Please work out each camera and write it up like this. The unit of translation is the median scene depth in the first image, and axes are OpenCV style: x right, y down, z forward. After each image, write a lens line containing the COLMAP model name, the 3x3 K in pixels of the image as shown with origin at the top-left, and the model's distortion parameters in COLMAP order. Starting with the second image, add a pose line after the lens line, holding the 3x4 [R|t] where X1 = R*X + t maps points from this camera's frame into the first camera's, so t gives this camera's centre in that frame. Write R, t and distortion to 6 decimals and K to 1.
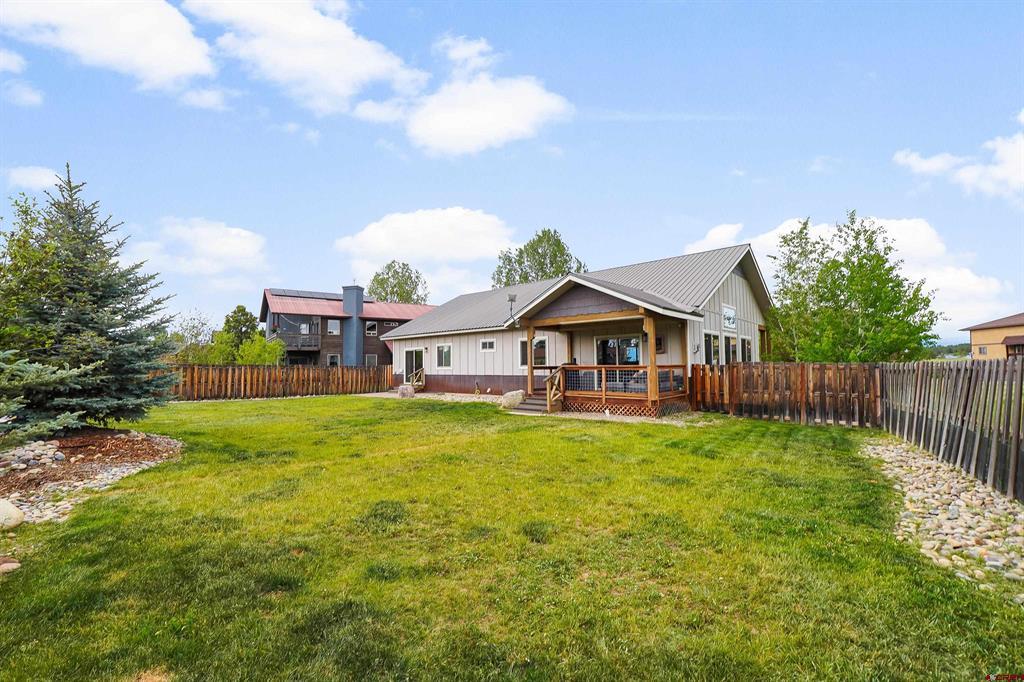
lens RADIAL K [[443.6, 0, 511.1], [0, 443.6, 322.4], [0, 0, 1]] dist [-0.001474, 0.000193]
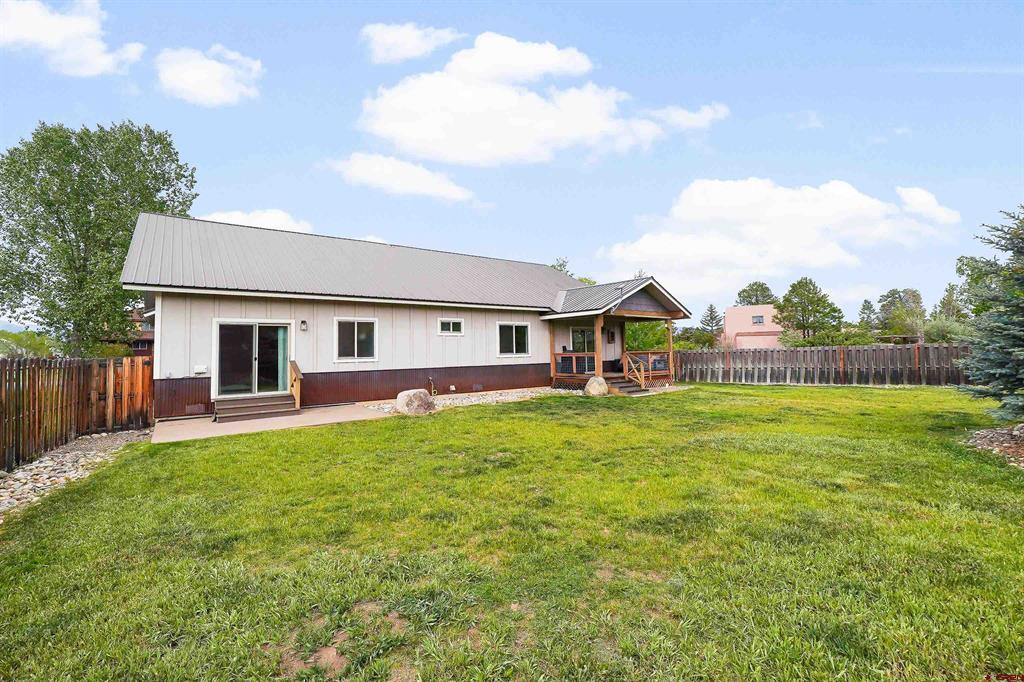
lens RADIAL K [[443.6, 0, 511.1], [0, 443.6, 322.4], [0, 0, 1]] dist [-0.001474, 0.000193]
pose [[0.185835, 0.076655, 0.979586, -0.722065], [-0.074031, 0.995211, -0.063834, 0.081043], [-0.979788, -0.060657, 0.190620, 0.734841]]
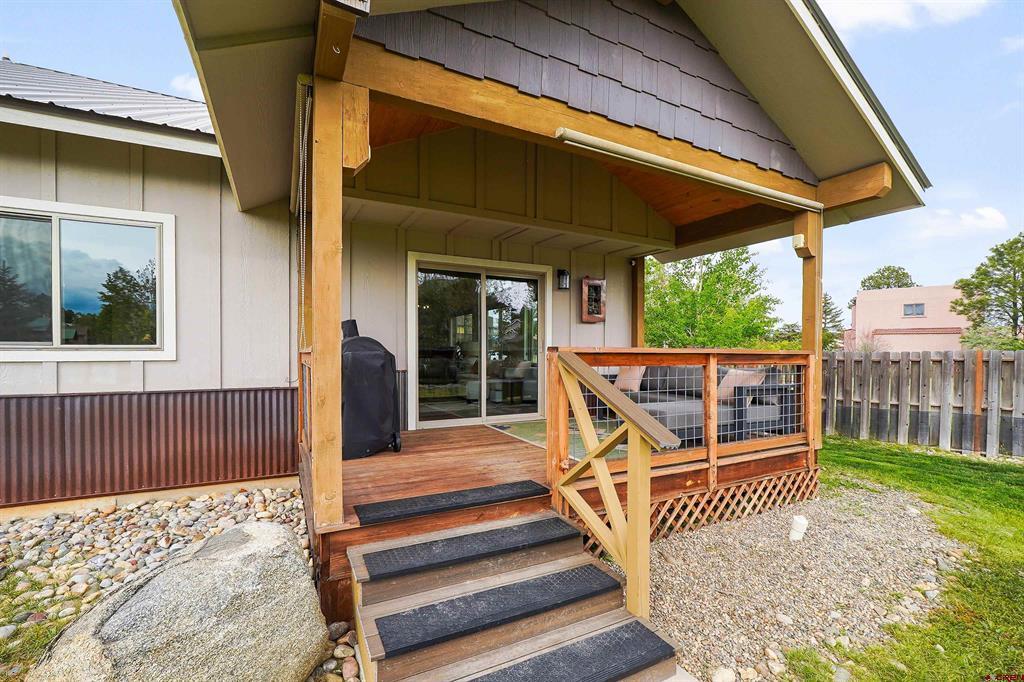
lens RADIAL K [[436.7, 0, 512.0], [0, 436.7, 341.0], [0, 0, 1]] dist [-0.000852, -0.000061]
pose [[0.348965, 0.038039, 0.936363, -0.051469], [-0.098508, 0.995129, -0.003714, 0.067883], [-0.931944, -0.090944, 0.351013, 0.650286]]
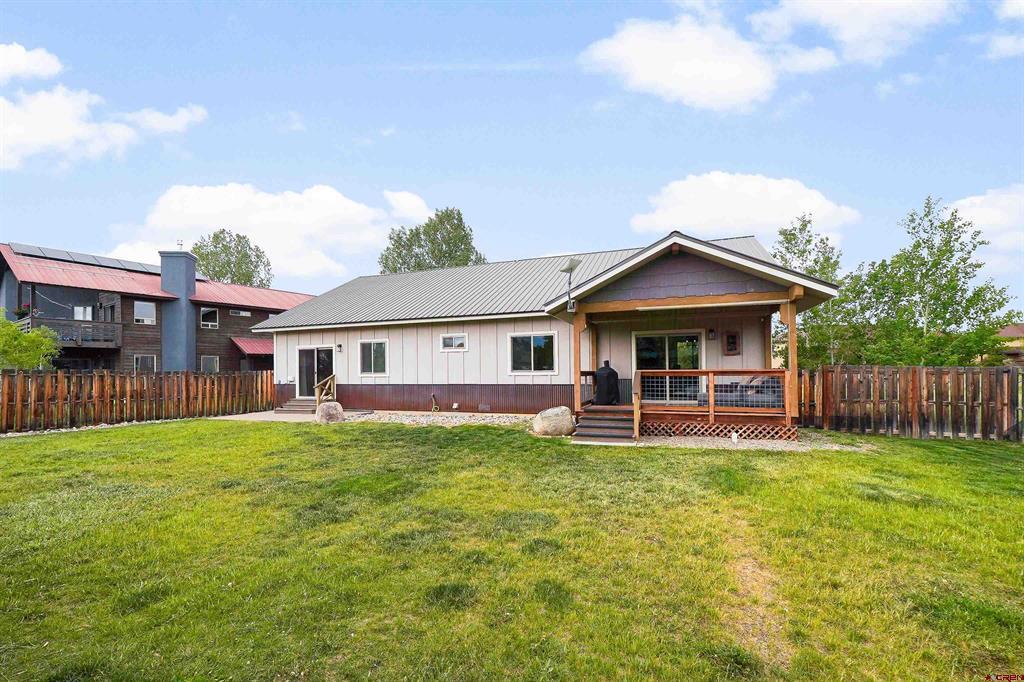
lens RADIAL K [[447.5, 0, 512.0], [0, 447.5, 355.1], [0, 0, 1]] dist [-0.001615, 0.000062]
pose [[0.926852, 0.013635, 0.375180, -0.224801], [-0.035243, 0.998087, 0.050793, 0.031410], [-0.373770, -0.060300, 0.925559, 0.293891]]
